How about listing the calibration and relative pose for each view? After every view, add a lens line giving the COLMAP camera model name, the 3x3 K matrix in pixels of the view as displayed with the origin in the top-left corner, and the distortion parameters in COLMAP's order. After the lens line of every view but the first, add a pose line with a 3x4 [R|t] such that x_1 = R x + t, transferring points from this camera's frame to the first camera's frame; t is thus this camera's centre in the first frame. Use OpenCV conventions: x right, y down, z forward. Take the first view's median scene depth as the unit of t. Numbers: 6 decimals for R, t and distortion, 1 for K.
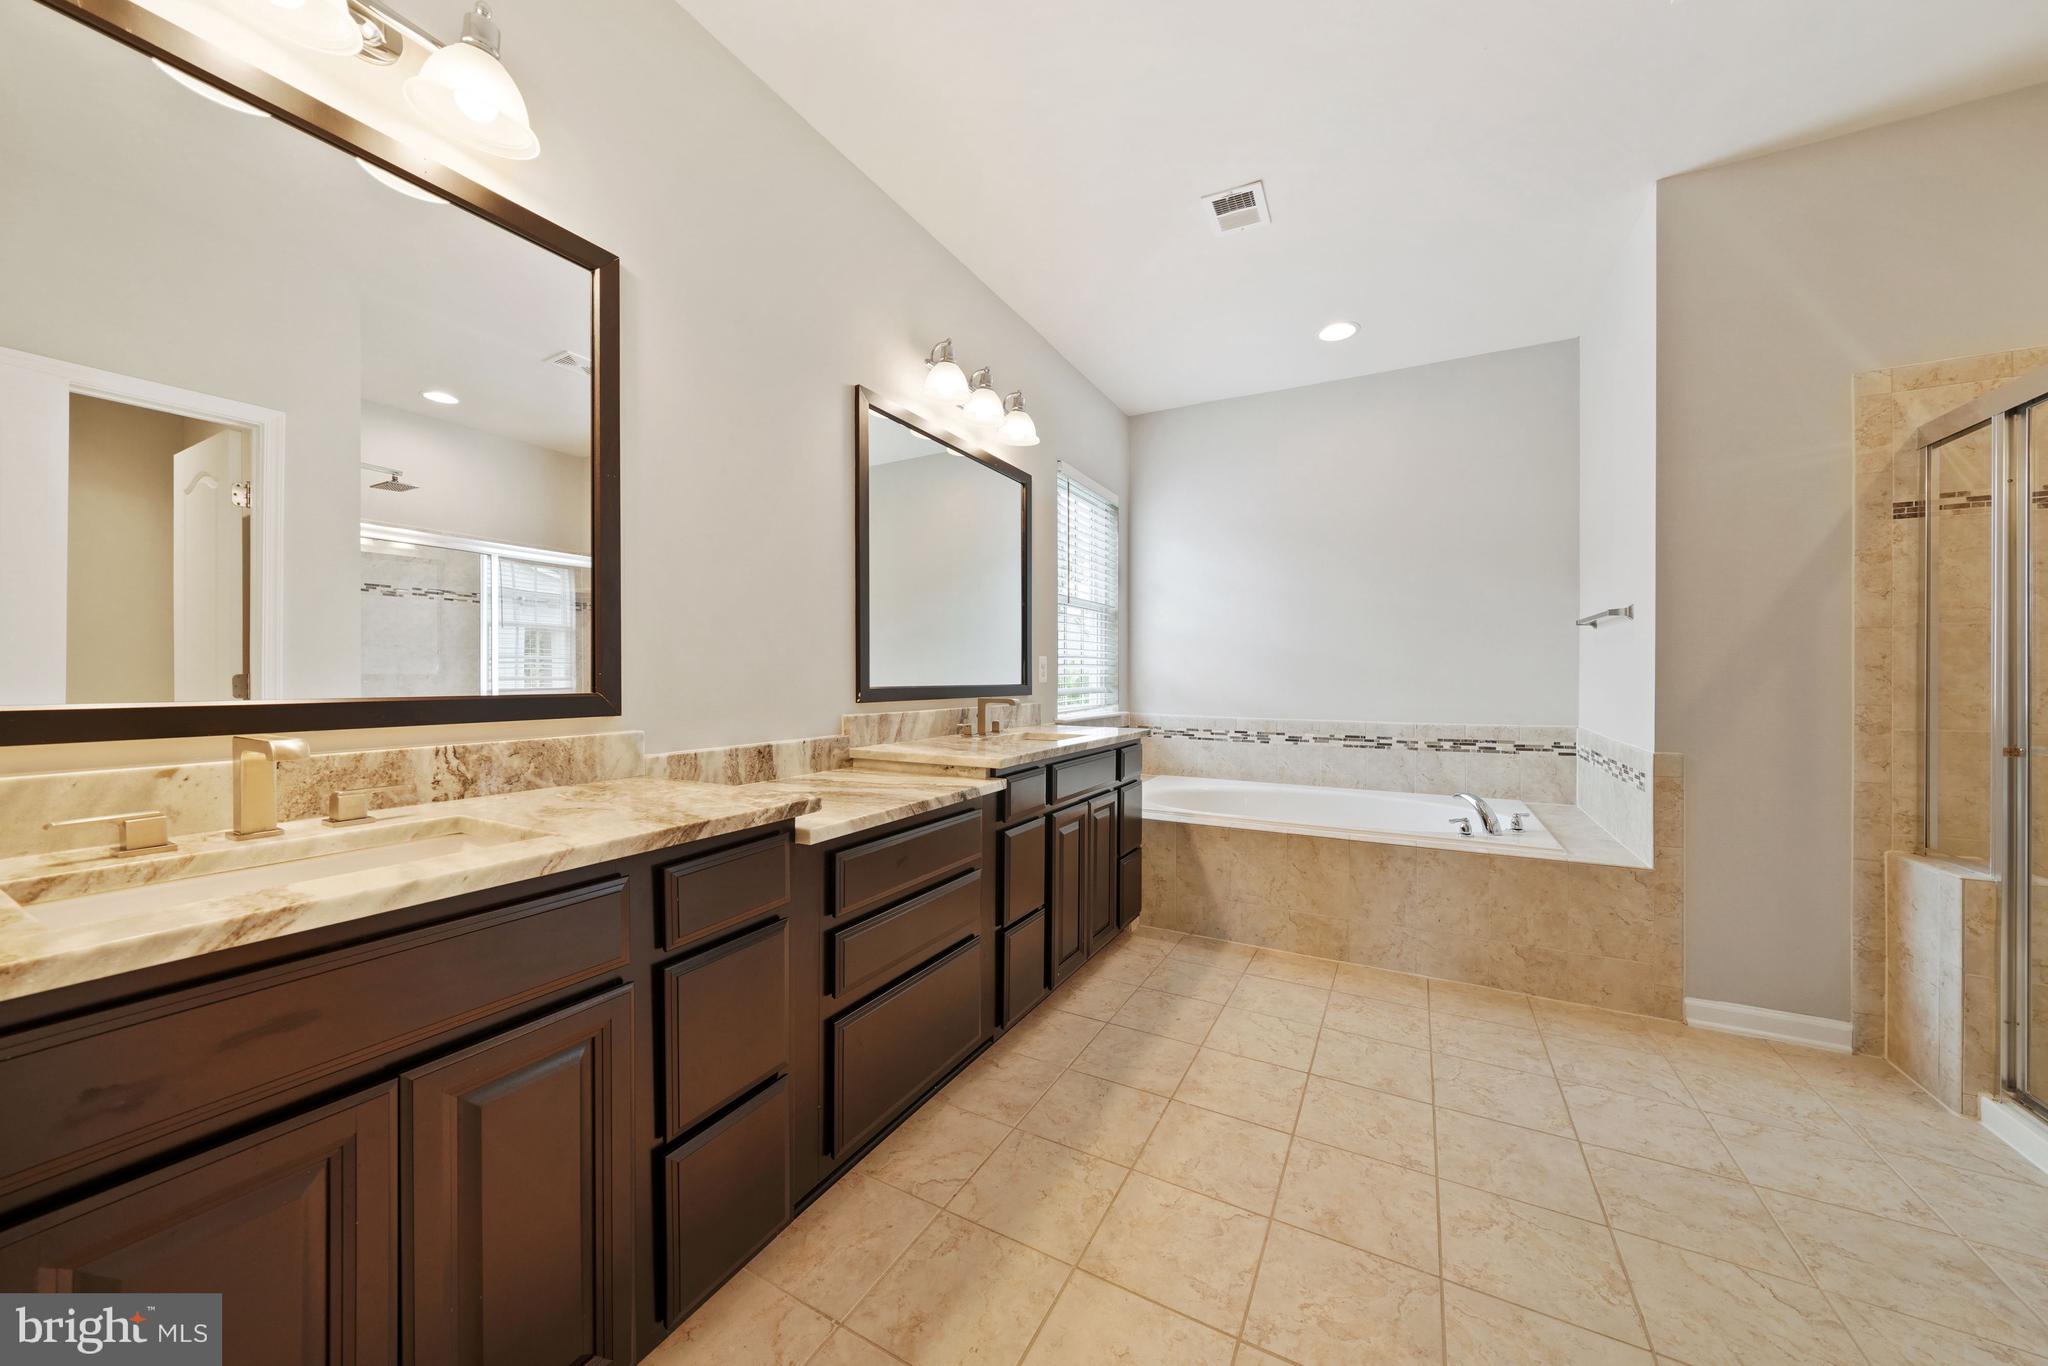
lens RADIAL K [[707.3, 0, 1024.0], [0, 707.3, 683.0], [0, 0, 1]] dist [-0.004494, 0.000061]
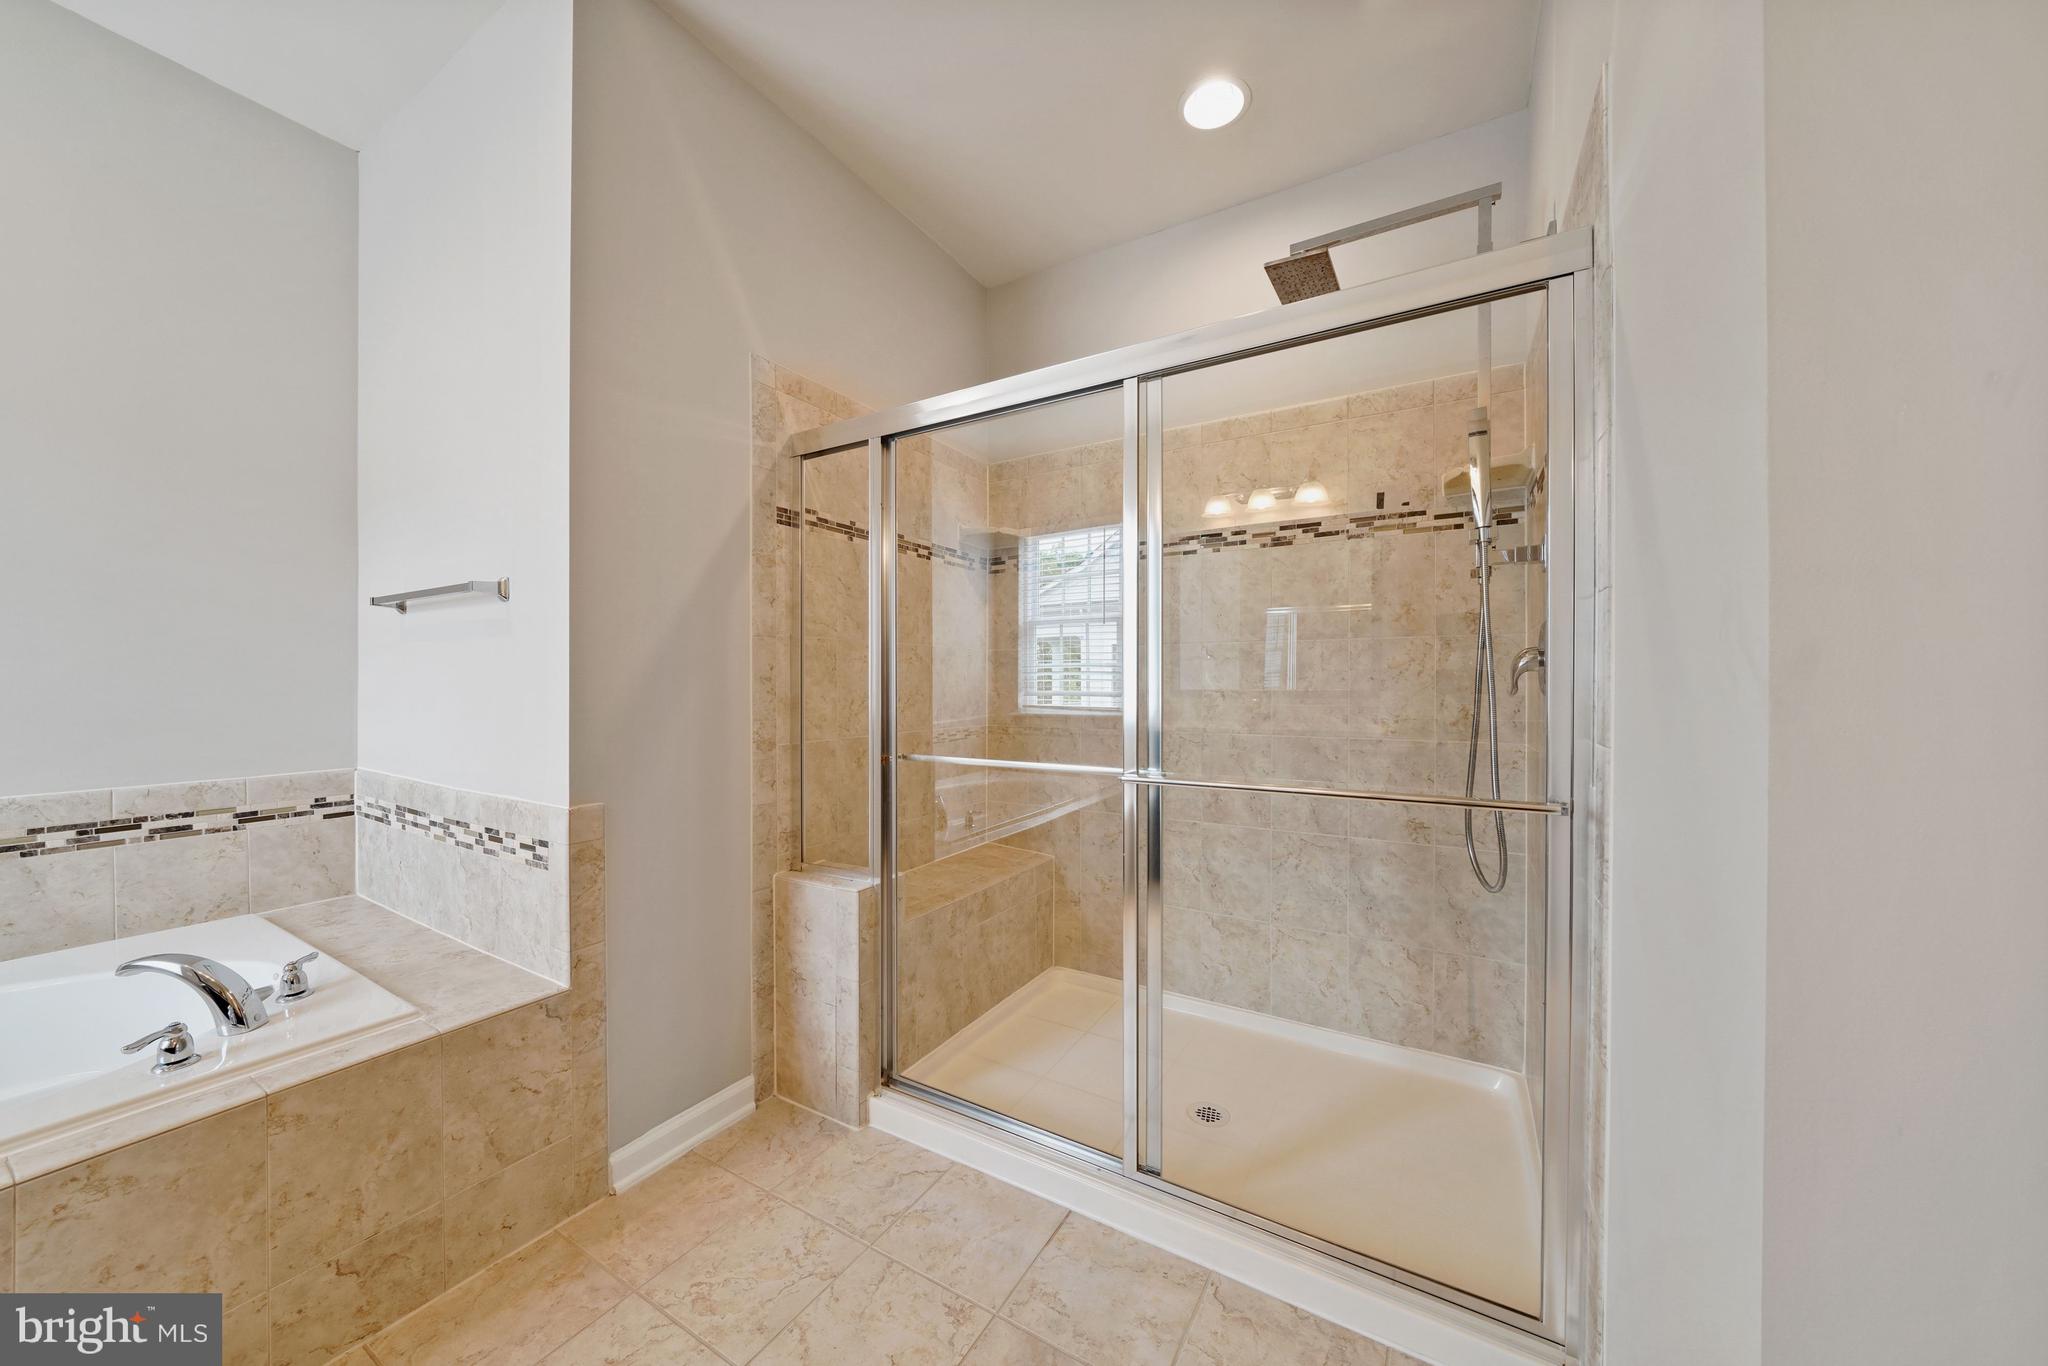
lens RADIAL K [[707.3, 0, 1024.0], [0, 707.3, 683.0], [0, 0, 1]] dist [-0.004494, 0.000061]
pose [[0.036765, 0.000566, 0.999324, 0.296001], [0.010278, 0.999947, -0.000945, -0.013144], [-0.999271, 0.010306, 0.036757, 0.633199]]
